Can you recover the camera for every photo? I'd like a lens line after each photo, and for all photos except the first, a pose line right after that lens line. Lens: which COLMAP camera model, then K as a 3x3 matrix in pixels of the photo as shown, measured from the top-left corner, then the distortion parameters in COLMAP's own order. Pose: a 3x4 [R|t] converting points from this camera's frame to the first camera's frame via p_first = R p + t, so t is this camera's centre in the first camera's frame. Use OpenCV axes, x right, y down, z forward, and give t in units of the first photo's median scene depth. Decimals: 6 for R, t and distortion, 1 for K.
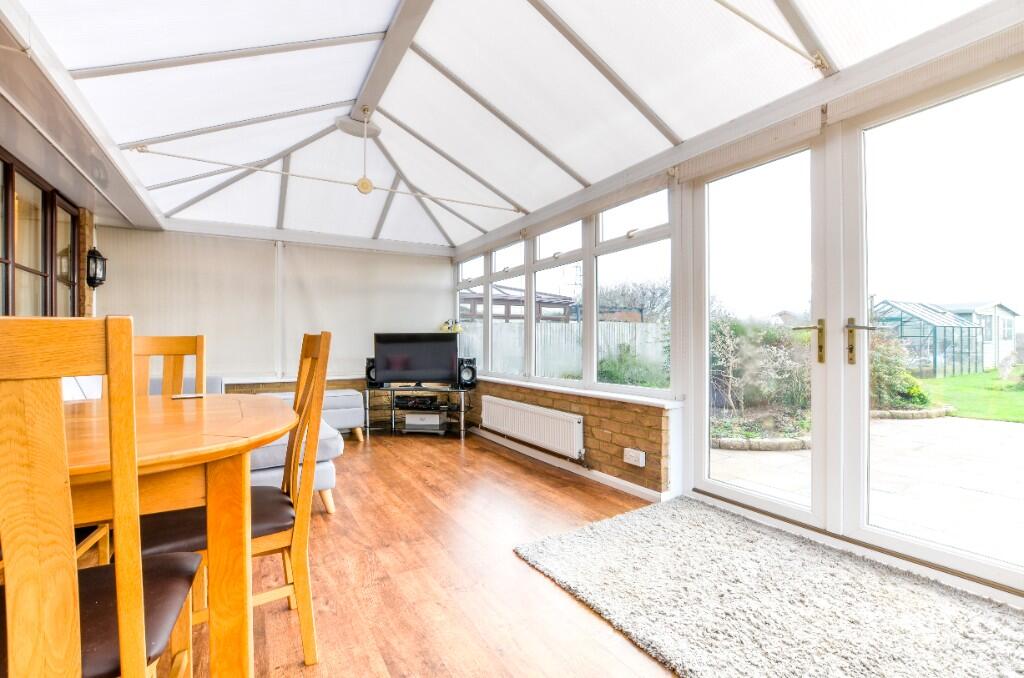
lens RADIAL K [[450.8, 0, 517.2], [0, 450.8, 343.6], [0, 0, 1]] dist [-0.015431, 0.000056]
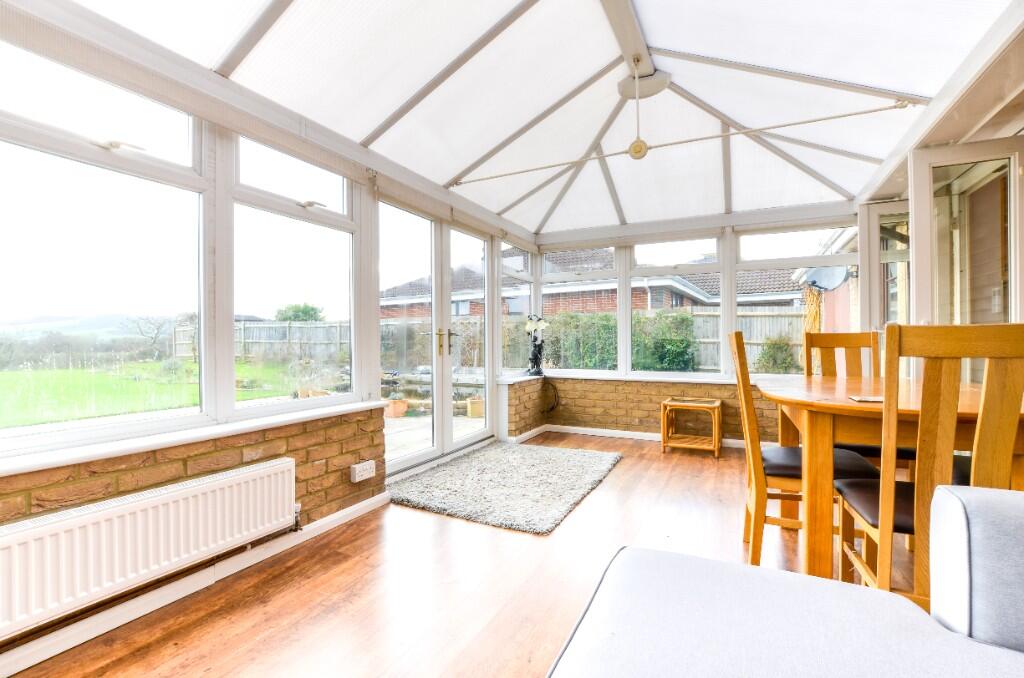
lens RADIAL K [[450.8, 0, 517.2], [0, 450.8, 343.6], [0, 0, 1]] dist [-0.015431, 0.000056]
pose [[-0.529670, 0.006842, 0.848176, -0.624504], [0.012334, 0.999924, -0.000364, 0.004034], [-0.848114, 0.010269, -0.529714, 1.149031]]
